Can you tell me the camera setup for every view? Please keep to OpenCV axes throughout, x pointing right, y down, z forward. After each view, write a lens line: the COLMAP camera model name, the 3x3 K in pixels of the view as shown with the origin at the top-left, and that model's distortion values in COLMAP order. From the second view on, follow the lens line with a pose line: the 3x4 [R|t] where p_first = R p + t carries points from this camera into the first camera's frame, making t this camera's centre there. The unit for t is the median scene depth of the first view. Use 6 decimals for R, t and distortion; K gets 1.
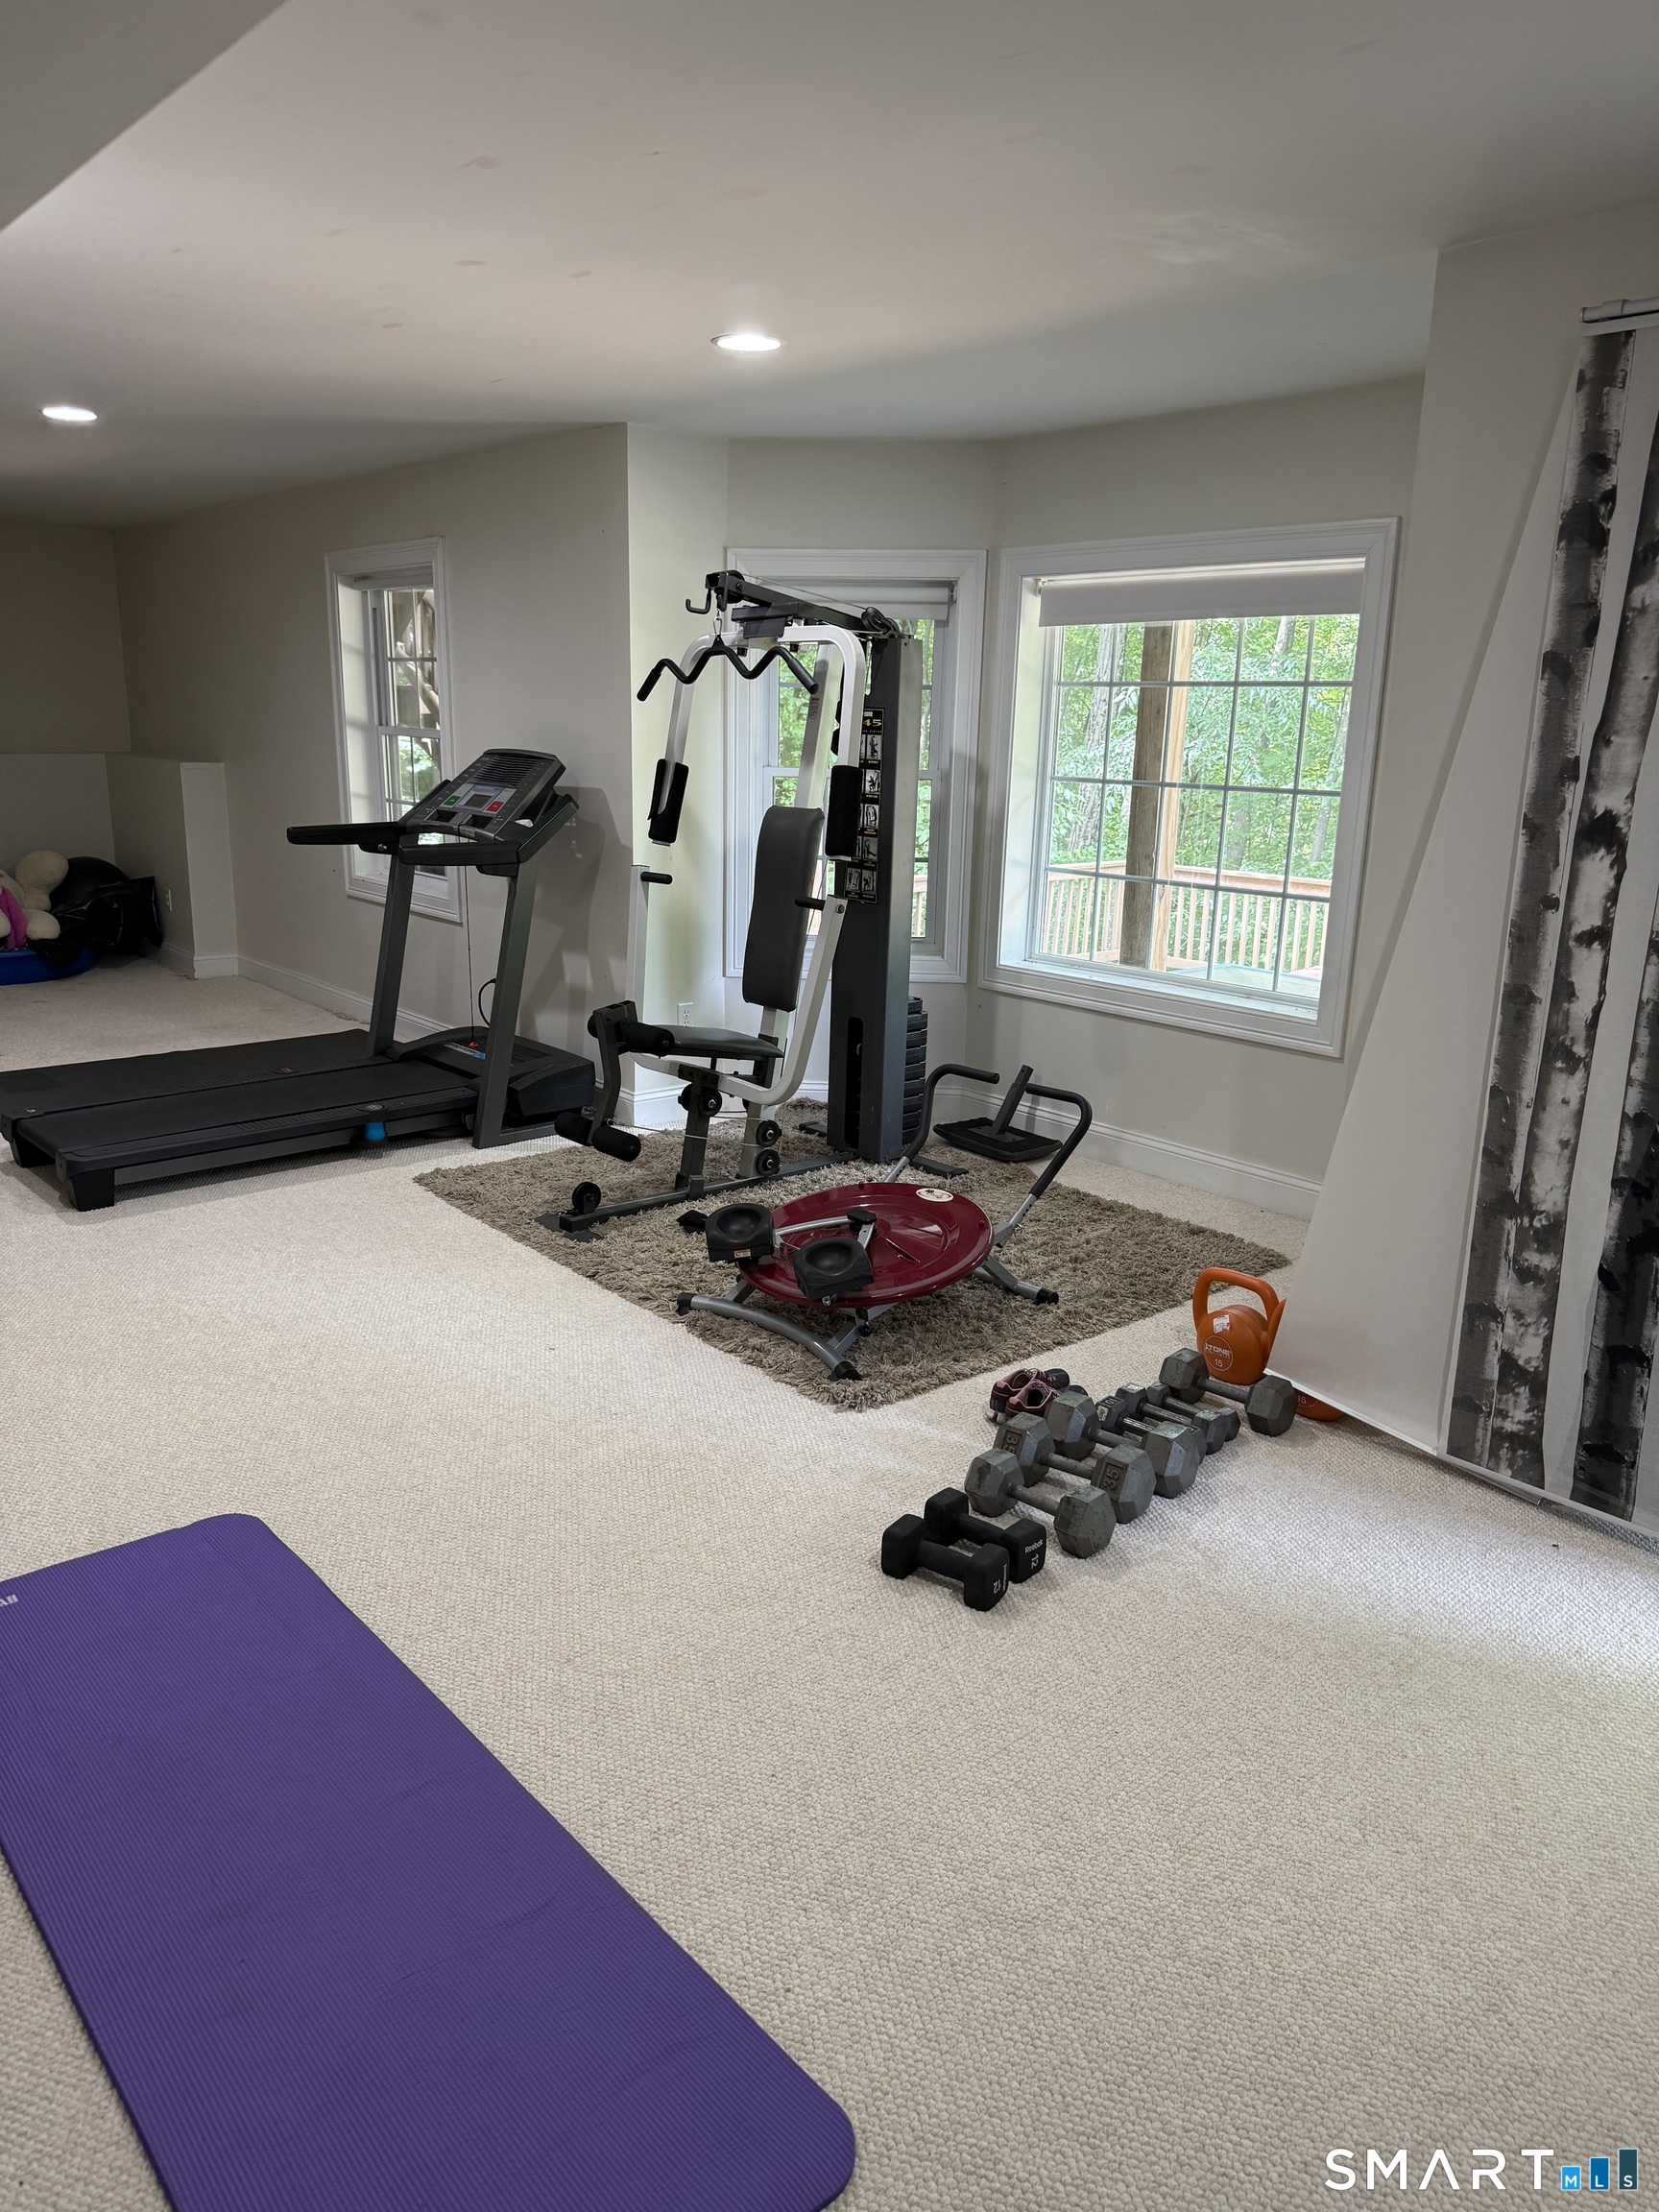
lens RADIAL K [[1587.3, 0, 796.0], [0, 1587.3, 1112.9], [0, 0, 1]] dist [0.062322, -0.091977]
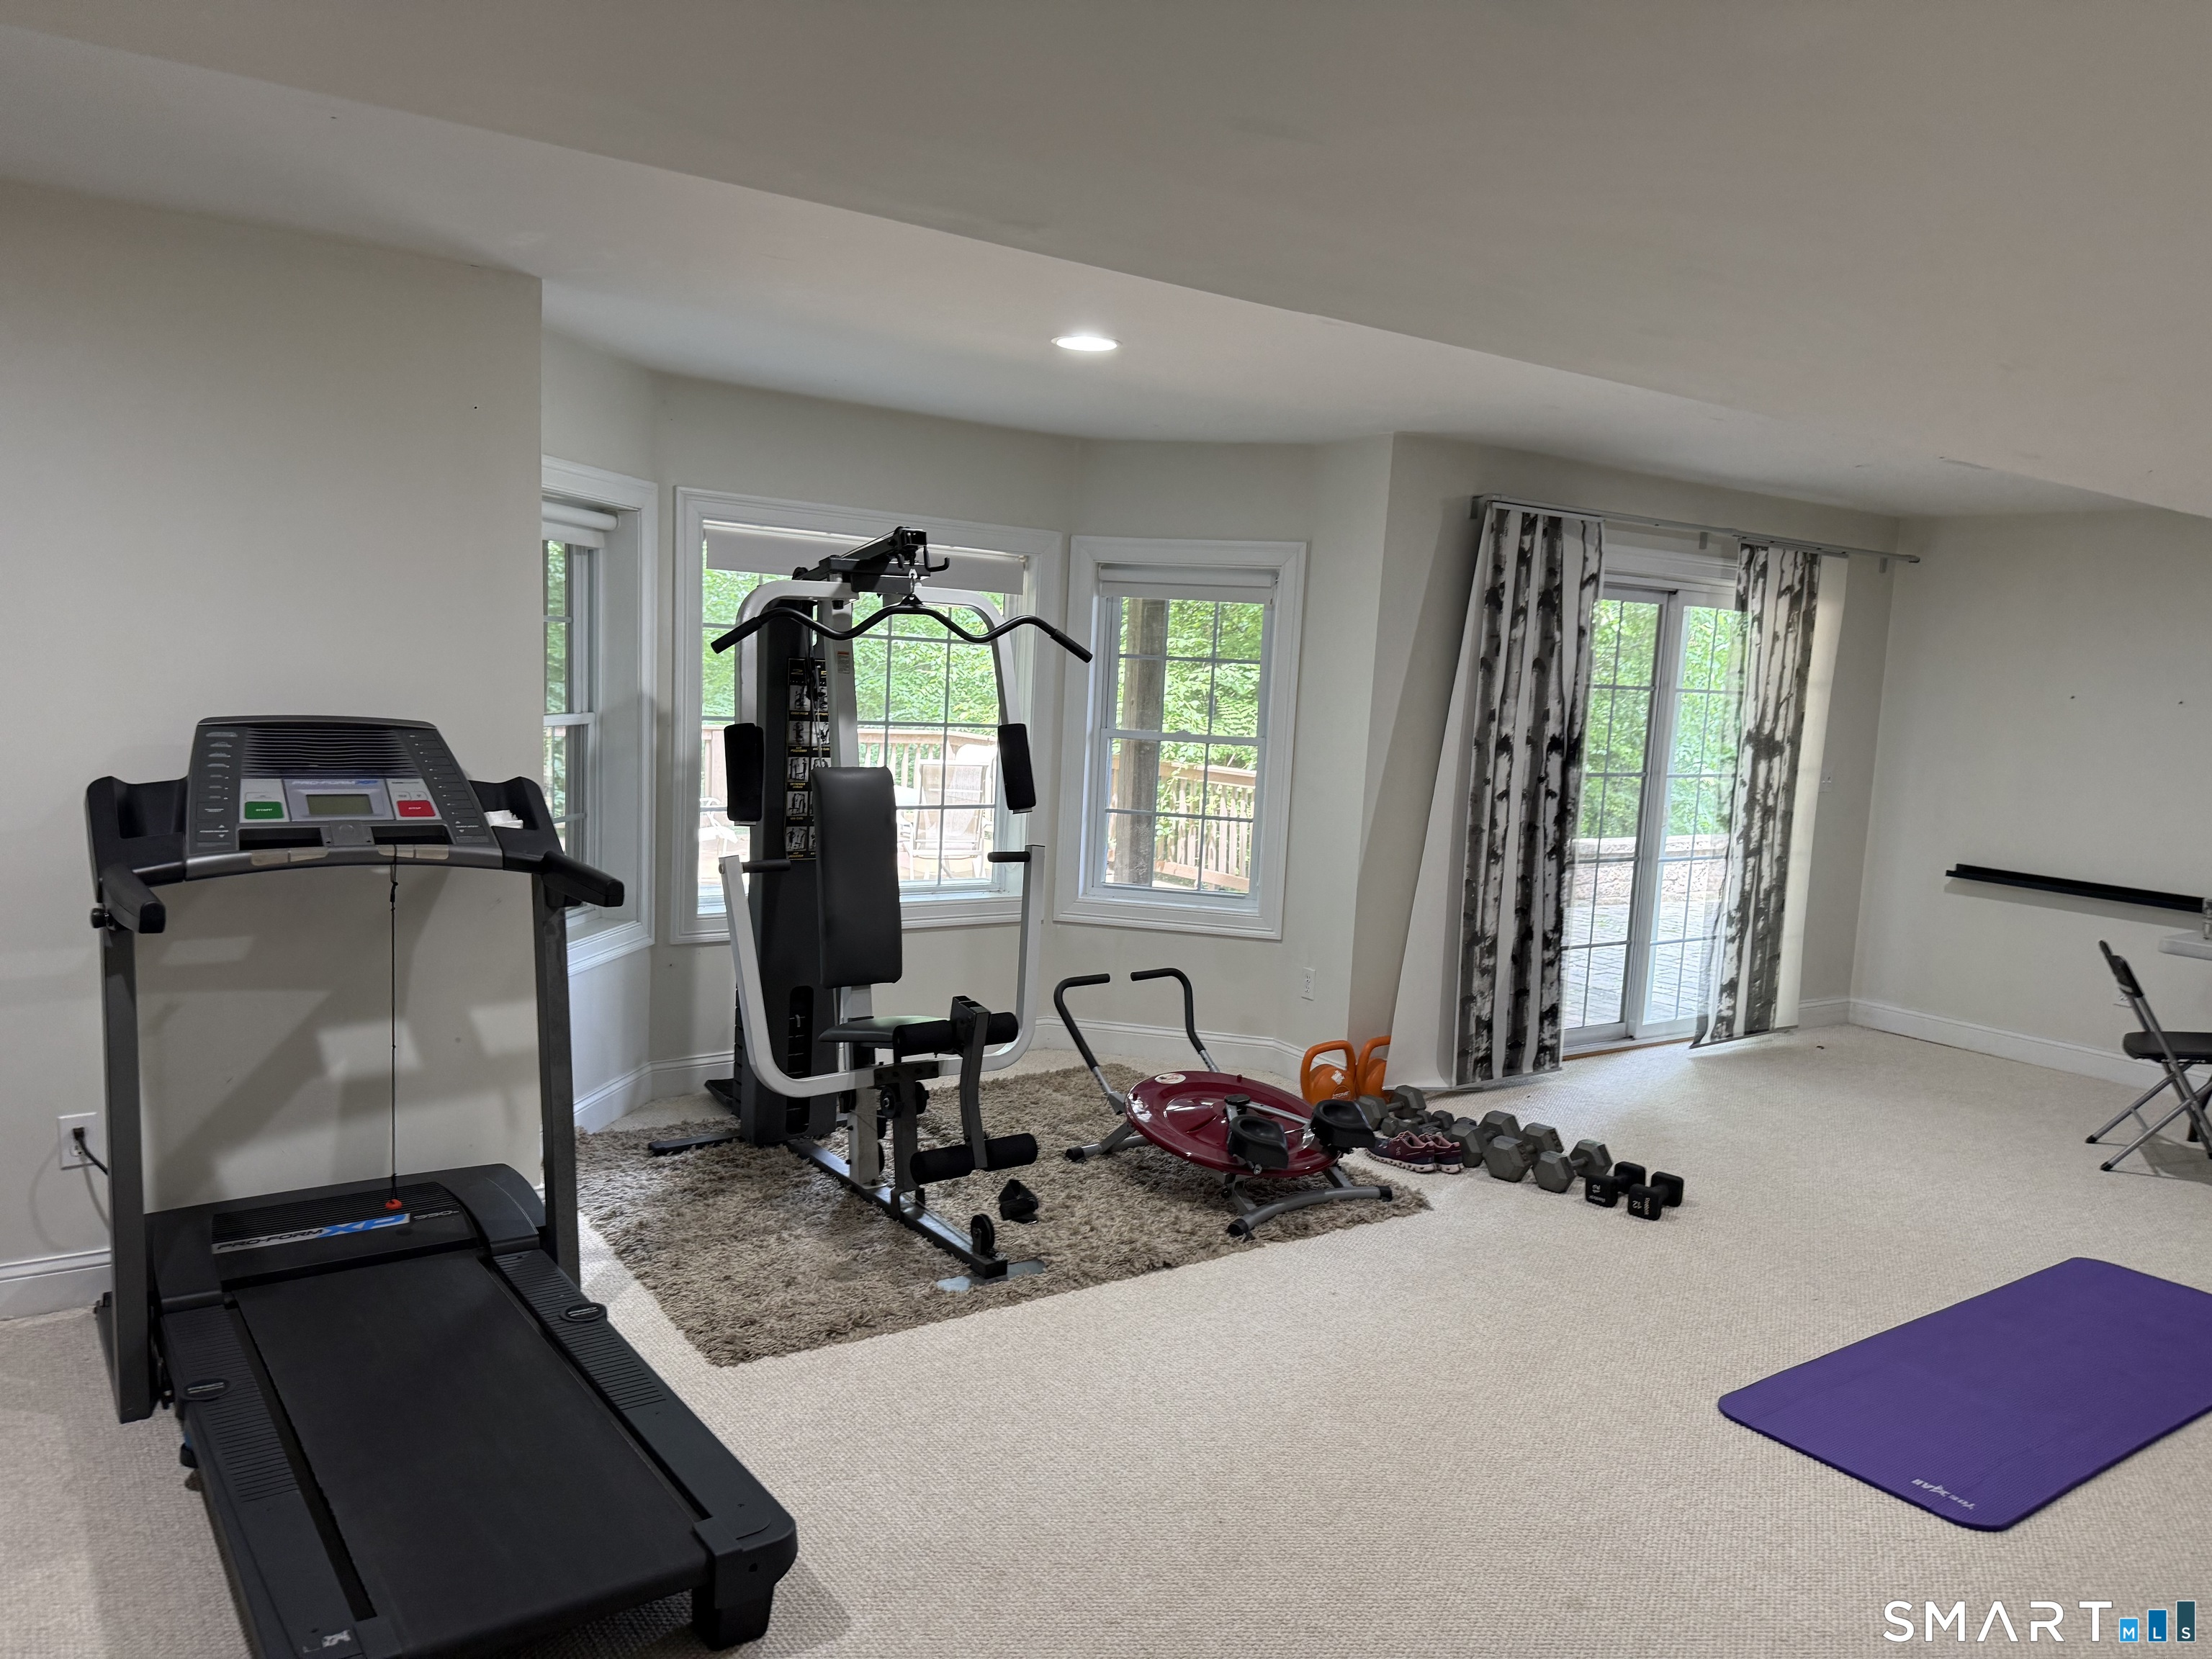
lens RADIAL K [[1587.3, 0, 1106.0], [0, 1587.3, 829.5], [0, 0, 1]] dist [0.062322, -0.091977]
pose [[0.060588, -0.121965, 0.990683, -1.469145], [0.198189, 0.974216, 0.107817, -0.367561], [-0.978289, 0.189810, 0.083198, 1.271287]]
